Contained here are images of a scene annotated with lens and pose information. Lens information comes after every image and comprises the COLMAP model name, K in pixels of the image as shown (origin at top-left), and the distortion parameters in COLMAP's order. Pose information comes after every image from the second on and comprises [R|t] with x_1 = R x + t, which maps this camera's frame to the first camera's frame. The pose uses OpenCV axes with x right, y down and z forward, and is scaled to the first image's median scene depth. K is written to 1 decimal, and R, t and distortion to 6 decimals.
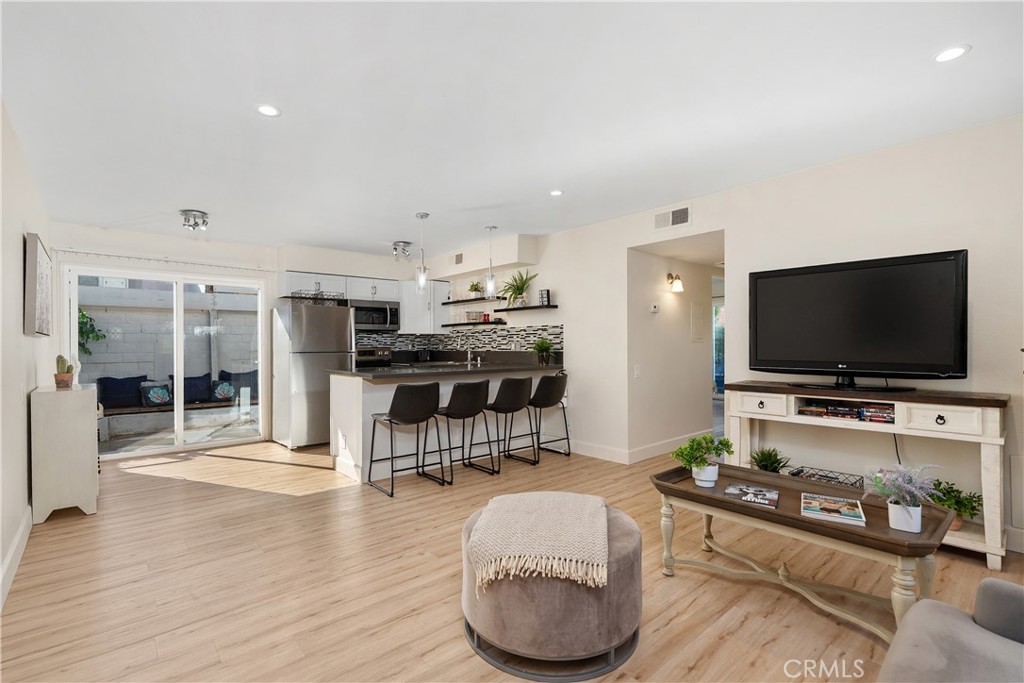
lens RADIAL K [[471.3, 0, 511.6], [0, 471.3, 345.3], [0, 0, 1]] dist [0.001377, -0.000284]
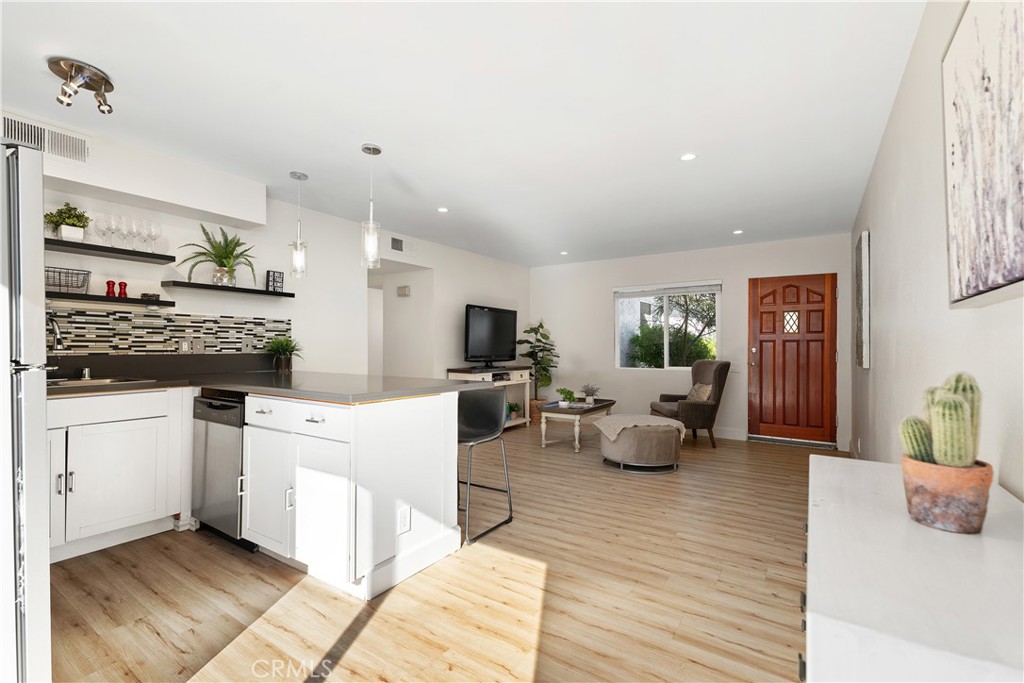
lens RADIAL K [[459.0, 0, 508.2], [0, 459.0, 343.9], [0, 0, 1]] dist [-0.000375, 0.000250]
pose [[-0.256321, 0.011368, 0.966525, -0.917870], [-0.002052, 0.999922, -0.012305, 0.007944], [-0.966589, -0.005137, -0.256278, 1.039457]]
